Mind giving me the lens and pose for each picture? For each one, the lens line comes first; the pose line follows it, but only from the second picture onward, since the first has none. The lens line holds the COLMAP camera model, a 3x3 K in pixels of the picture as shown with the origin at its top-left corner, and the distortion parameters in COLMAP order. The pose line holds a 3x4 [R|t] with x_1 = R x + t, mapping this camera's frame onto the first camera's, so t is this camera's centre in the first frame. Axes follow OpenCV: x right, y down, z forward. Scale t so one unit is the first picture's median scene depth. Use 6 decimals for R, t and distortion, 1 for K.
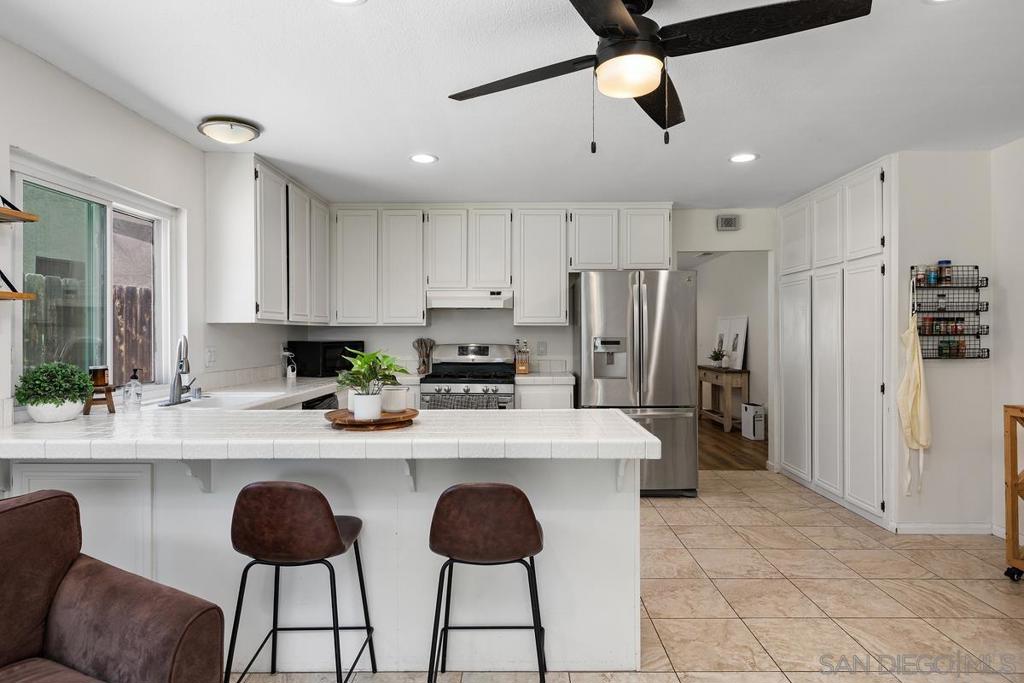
lens RADIAL K [[554.2, 0, 514.3], [0, 554.2, 333.1], [0, 0, 1]] dist [-0.011790, 0.002202]
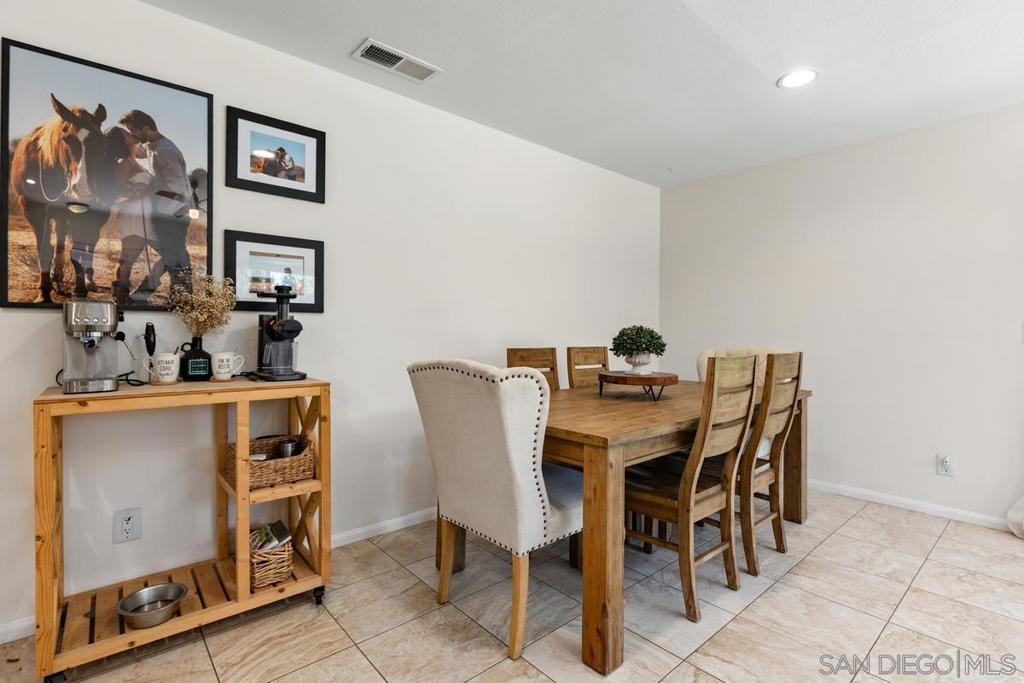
lens RADIAL K [[481.5, 0, 515.7], [0, 481.5, 329.8], [0, 0, 1]] dist [-0.007412, 0.000005]
pose [[-0.671107, -0.000665, 0.741360, 0.164387], [-0.008251, 0.999944, -0.006573, 0.047514], [-0.741314, -0.010528, -0.671076, 0.800353]]
